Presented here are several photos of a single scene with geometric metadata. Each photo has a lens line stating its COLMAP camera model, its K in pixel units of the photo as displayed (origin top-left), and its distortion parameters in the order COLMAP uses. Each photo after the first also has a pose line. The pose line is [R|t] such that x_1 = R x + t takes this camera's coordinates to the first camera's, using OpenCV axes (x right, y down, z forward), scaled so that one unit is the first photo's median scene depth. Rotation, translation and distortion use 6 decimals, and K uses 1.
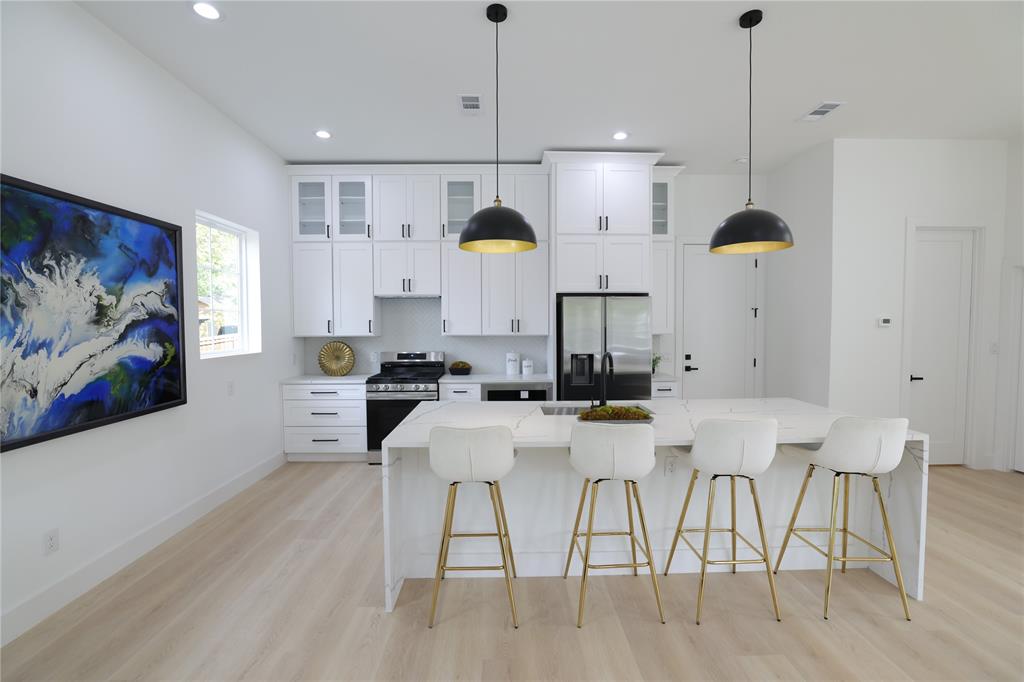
lens RADIAL K [[437.9, 0, 512.0], [0, 437.9, 341.0], [0, 0, 1]] dist [-0.053810, 0.018560]
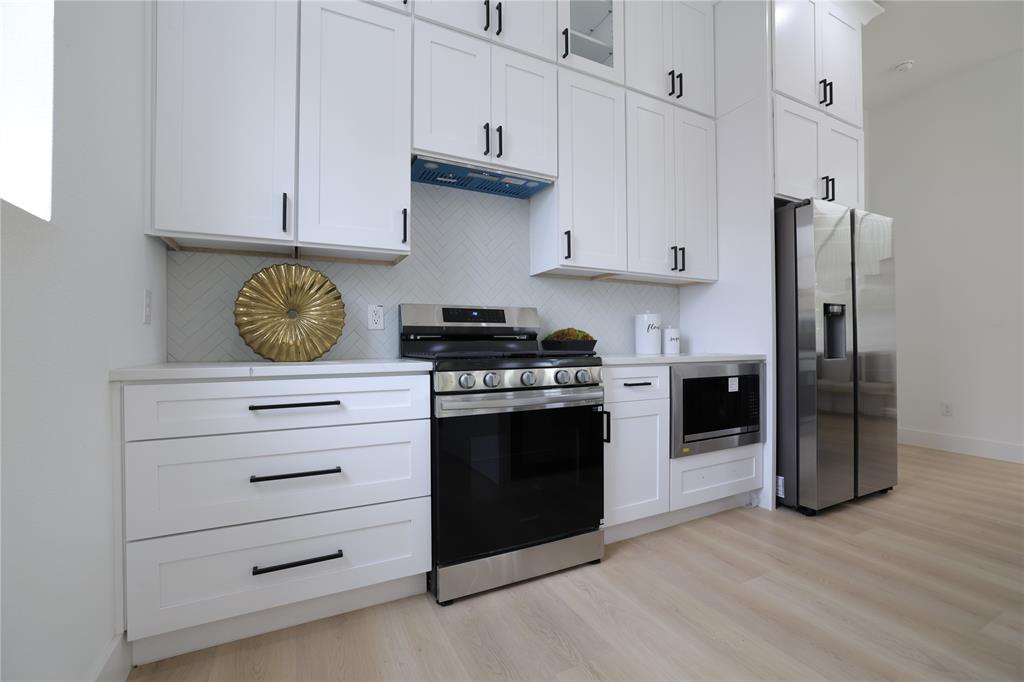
lens RADIAL K [[437.9, 0, 512.0], [0, 437.9, 341.0], [0, 0, 1]] dist [-0.053810, 0.018560]
pose [[0.901333, 0.002748, 0.433118, -0.680356], [0.018111, 0.998866, -0.044027, 0.142792], [-0.432747, 0.047528, 0.900261, 1.044749]]
